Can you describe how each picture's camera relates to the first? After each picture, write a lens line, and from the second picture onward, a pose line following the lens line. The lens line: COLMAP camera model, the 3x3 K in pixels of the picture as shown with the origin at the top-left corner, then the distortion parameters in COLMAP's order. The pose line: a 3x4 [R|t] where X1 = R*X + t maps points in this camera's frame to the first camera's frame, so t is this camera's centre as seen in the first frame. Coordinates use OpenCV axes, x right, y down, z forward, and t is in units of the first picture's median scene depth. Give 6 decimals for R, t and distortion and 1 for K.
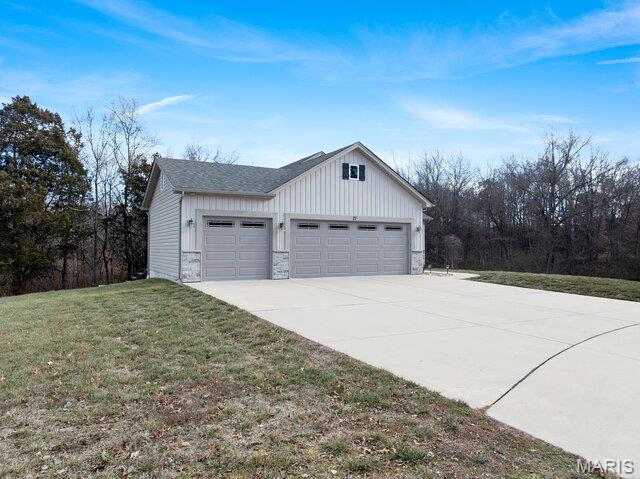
lens RADIAL K [[449.3, 0, 320.0], [0, 449.3, 239.5], [0, 0, 1]] dist [-0.007279, -0.004899]
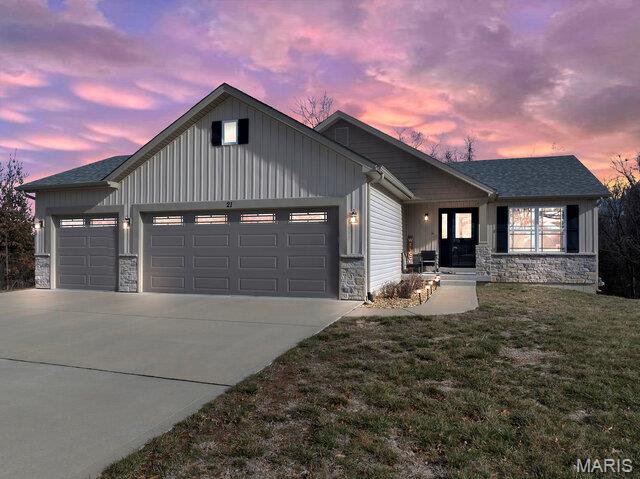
lens RADIAL K [[449.3, 0, 320.0], [0, 449.3, 239.5], [0, 0, 1]] dist [-0.007279, -0.004899]
pose [[0.693276, -0.025891, -0.720207, 0.633032], [0.005727, 0.999521, -0.030419, 0.022561], [0.720649, 0.016964, 0.693092, 0.659397]]
